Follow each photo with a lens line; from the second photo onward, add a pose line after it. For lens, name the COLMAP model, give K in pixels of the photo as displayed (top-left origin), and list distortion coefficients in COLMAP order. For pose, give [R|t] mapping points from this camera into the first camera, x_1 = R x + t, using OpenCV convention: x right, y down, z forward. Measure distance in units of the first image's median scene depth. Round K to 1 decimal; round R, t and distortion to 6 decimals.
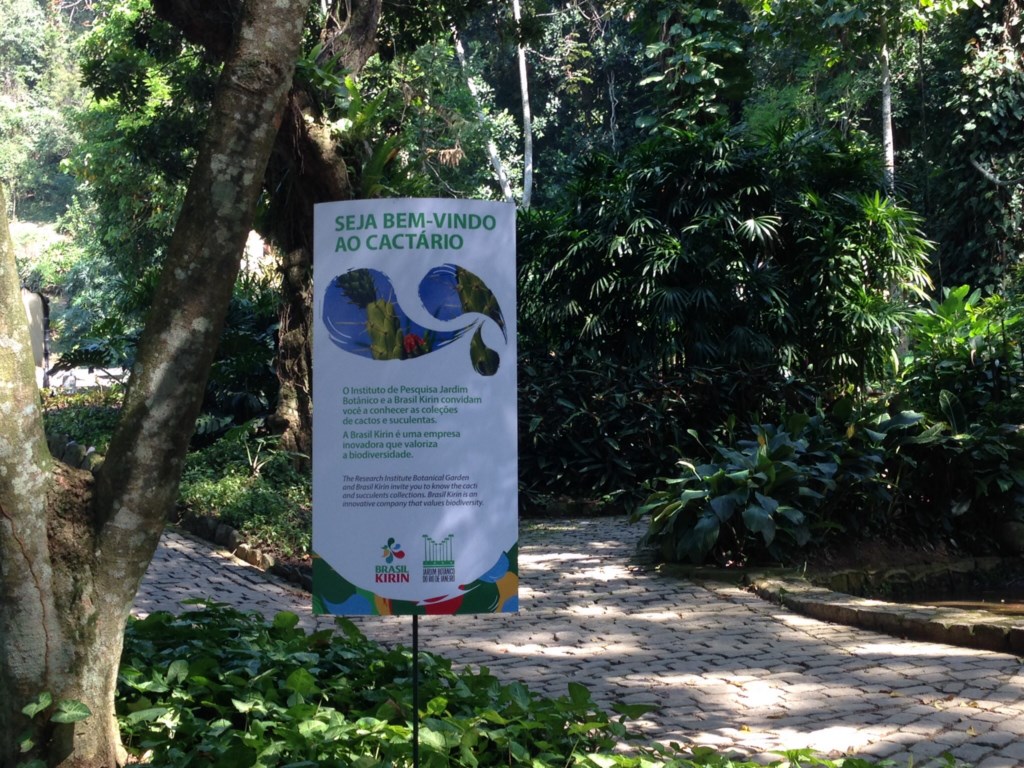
lens RADIAL K [[1518.5, 0, 512.0], [0, 1518.5, 384.0], [0, 0, 1]] dist [-0.023973, 0.000000]
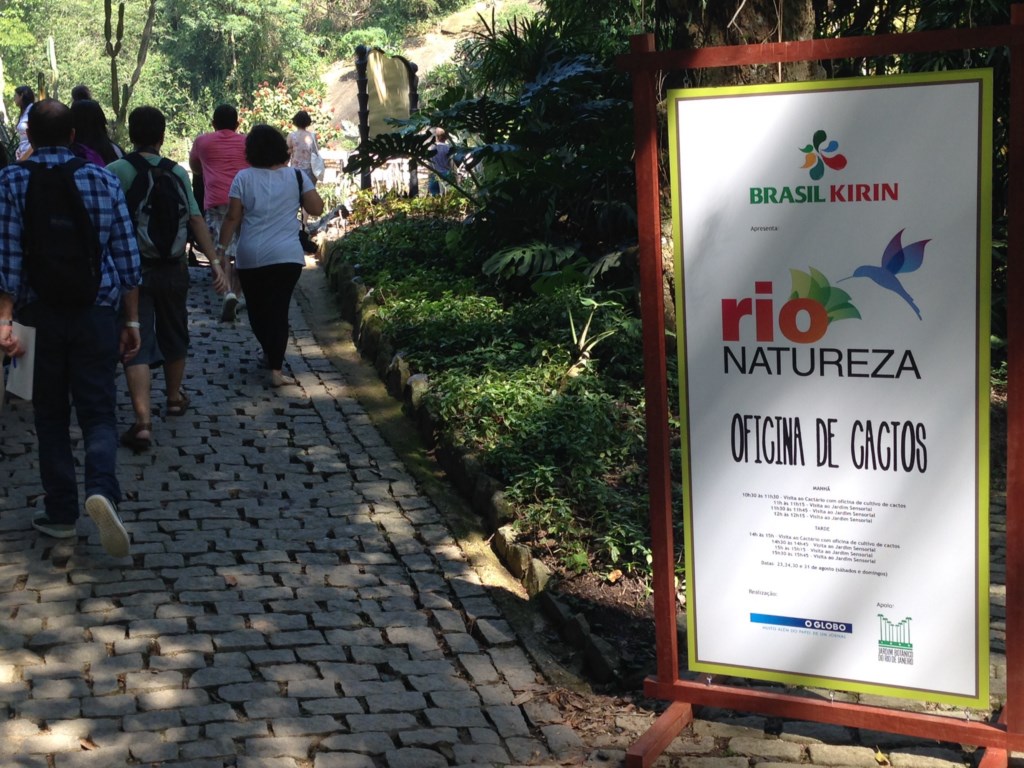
lens RADIAL K [[1518.5, 0, 511.8], [0, 1518.5, 384.1], [0, 0, 1]] dist [-0.023973, 0.000000]
pose [[0.943406, 0.042246, -0.328938, -0.010830], [0.005189, 0.989852, 0.142009, -0.010812], [0.331599, -0.135679, 0.933613, 0.473389]]
